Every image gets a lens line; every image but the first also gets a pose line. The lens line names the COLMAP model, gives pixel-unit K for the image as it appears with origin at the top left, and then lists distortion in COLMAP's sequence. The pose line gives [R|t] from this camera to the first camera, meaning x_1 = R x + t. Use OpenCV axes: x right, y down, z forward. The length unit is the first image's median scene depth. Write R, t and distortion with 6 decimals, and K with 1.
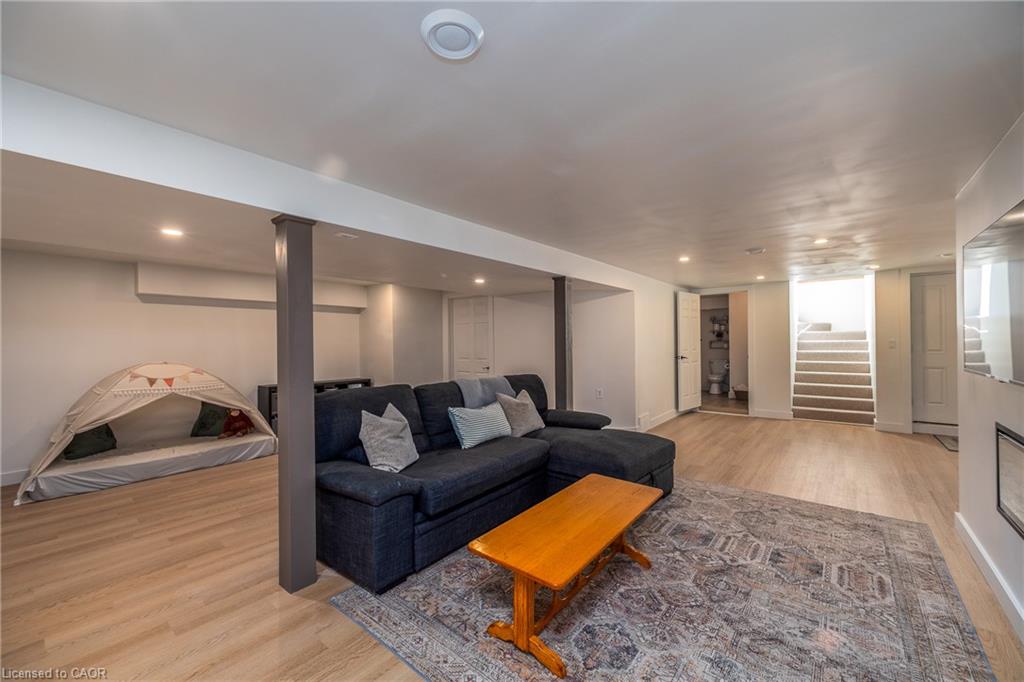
lens RADIAL K [[410.5, 0, 512.2], [0, 410.5, 338.4], [0, 0, 1]] dist [-0.001996, 0.004660]
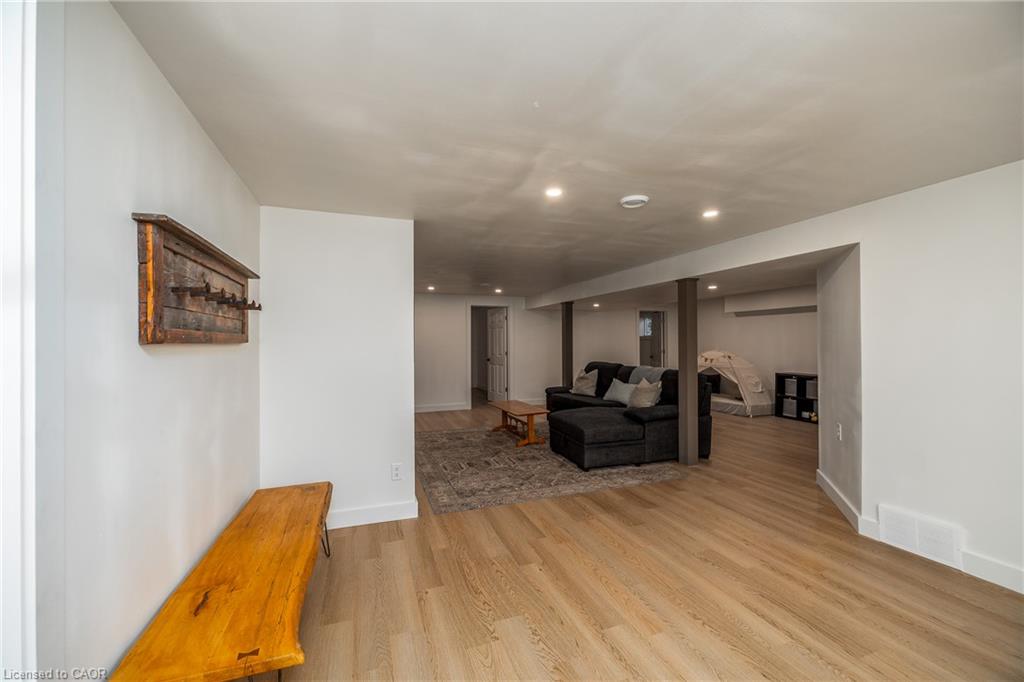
lens RADIAL K [[410.5, 0, 512.2], [0, 410.5, 338.4], [0, 0, 1]] dist [-0.001996, 0.004660]
pose [[-0.512341, 0.006933, -0.858754, 1.774819], [0.015480, 0.999879, -0.001164, -0.012463], [0.858643, -0.013890, -0.512386, 1.683347]]
